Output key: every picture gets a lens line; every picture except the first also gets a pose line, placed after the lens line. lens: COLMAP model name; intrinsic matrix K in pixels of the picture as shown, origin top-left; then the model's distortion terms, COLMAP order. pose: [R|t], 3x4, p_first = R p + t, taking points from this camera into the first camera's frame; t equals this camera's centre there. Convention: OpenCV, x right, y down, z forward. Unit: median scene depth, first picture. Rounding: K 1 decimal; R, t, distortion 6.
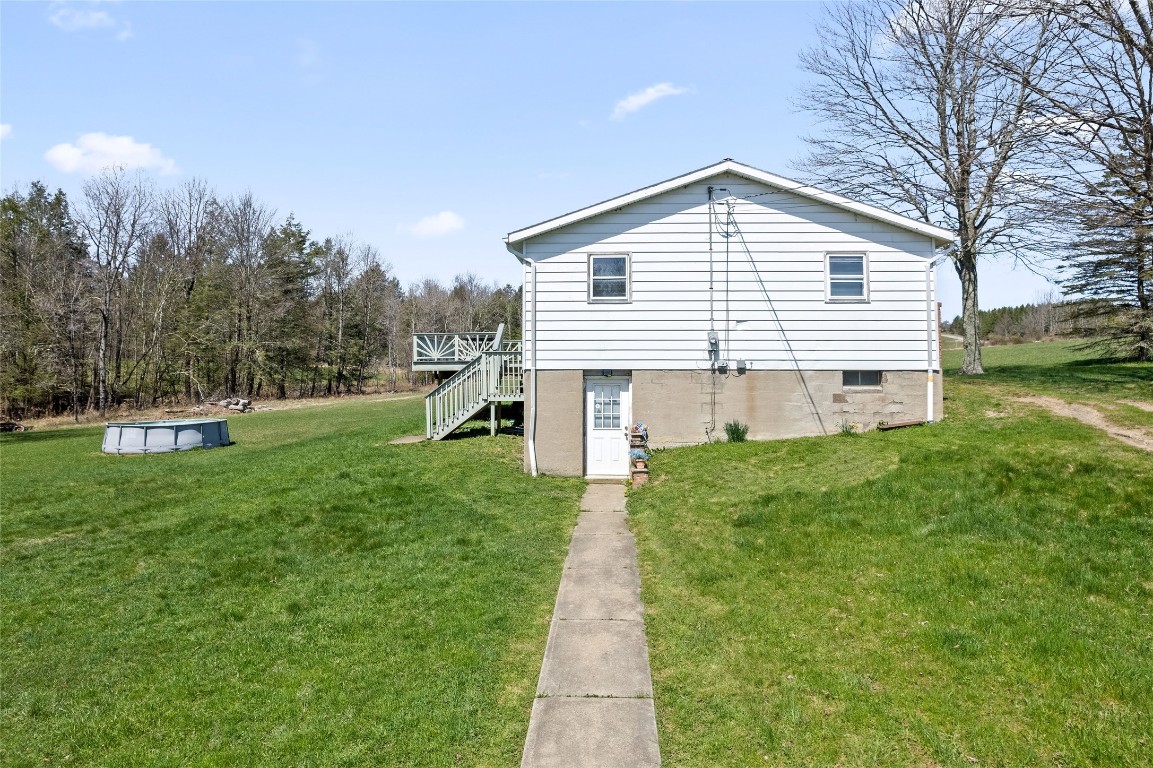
lens RADIAL K [[745.7, 0, 626.2], [0, 745.7, 350.0], [0, 0, 1]] dist [-0.040032, 0.028778]
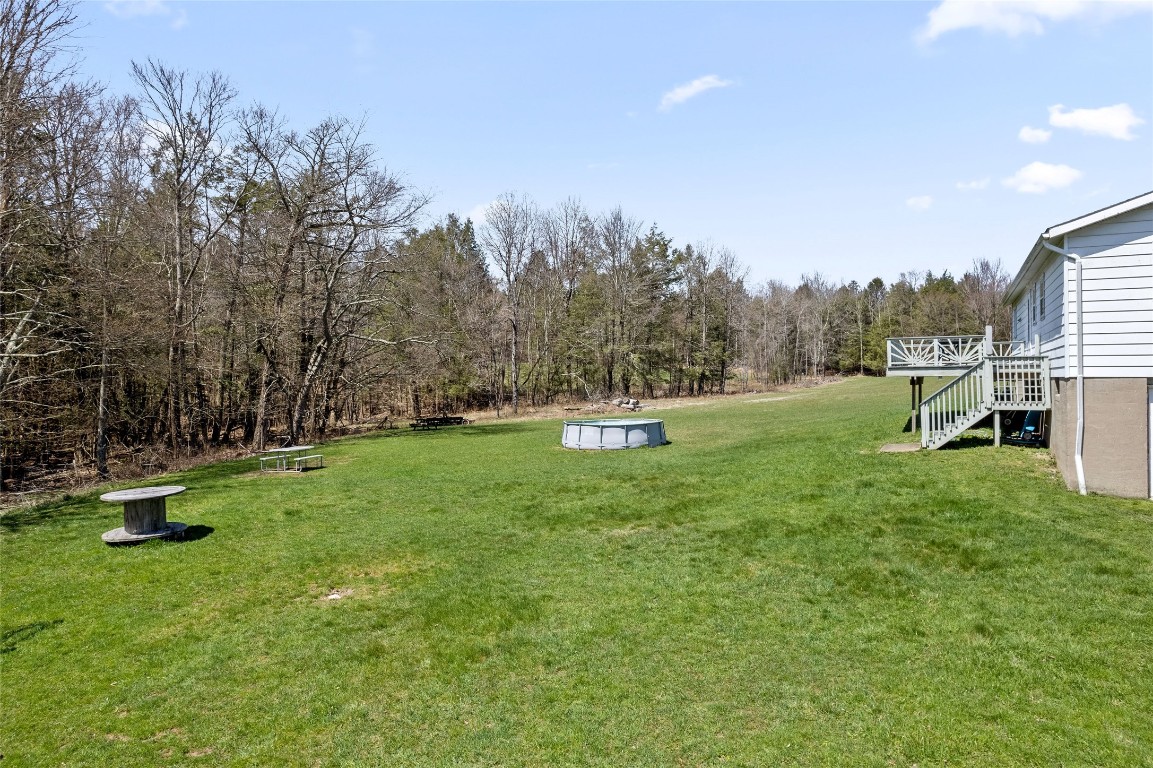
lens RADIAL K [[745.7, 0, 613.4], [0, 745.7, 368.3], [0, 0, 1]] dist [-0.040032, 0.028778]
pose [[0.923174, -0.004891, -0.384352, -0.125014], [0.015987, 0.999542, 0.025680, -0.006808], [0.384050, -0.029852, 0.922829, -0.017479]]
